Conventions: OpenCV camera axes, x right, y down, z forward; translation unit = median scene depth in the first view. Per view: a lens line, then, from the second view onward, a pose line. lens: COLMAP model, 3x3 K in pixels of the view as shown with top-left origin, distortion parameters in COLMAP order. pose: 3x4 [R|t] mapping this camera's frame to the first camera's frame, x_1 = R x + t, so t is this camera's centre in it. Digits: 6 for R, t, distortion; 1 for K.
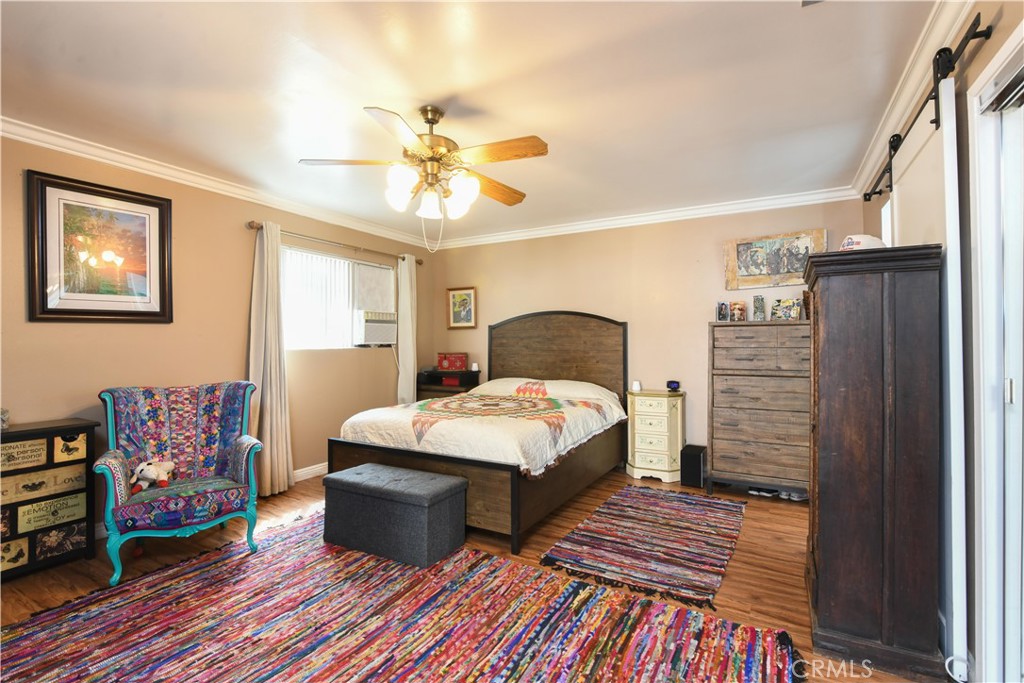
lens RADIAL K [[471.9, 0, 514.7], [0, 471.9, 338.1], [0, 0, 1]] dist [-0.009713, 0.000836]
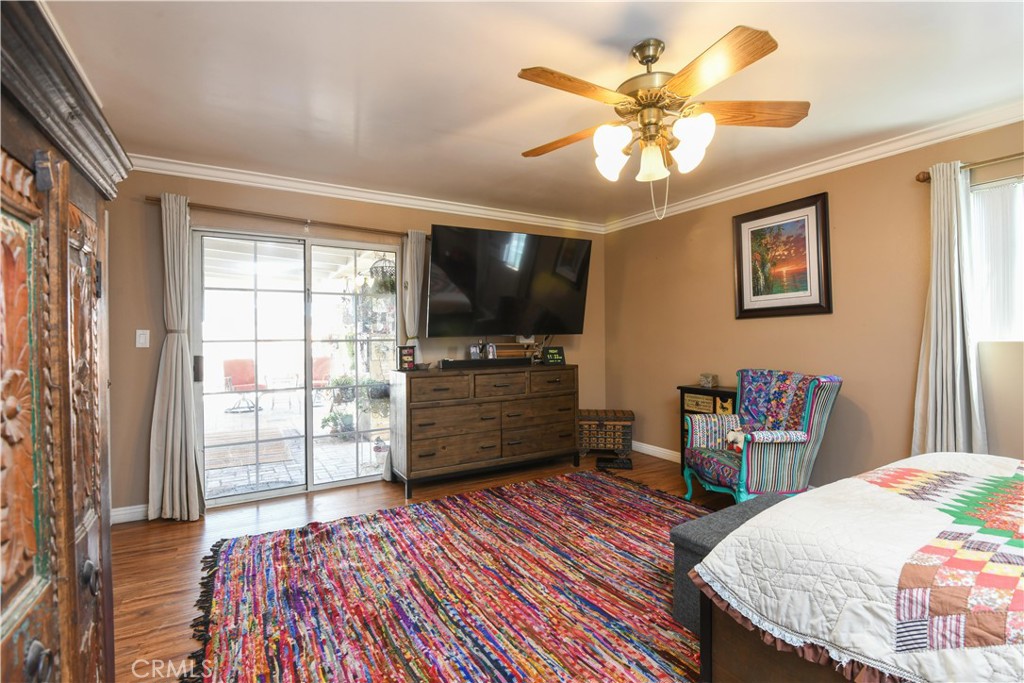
lens RADIAL K [[471.9, 0, 514.8], [0, 471.9, 341.3], [0, 0, 1]] dist [-0.009713, 0.000836]
pose [[-0.488191, 0.016740, -0.872576, 0.772120], [0.016607, 0.999813, 0.009890, 0.011294], [0.872579, -0.009663, -0.488377, 1.430351]]
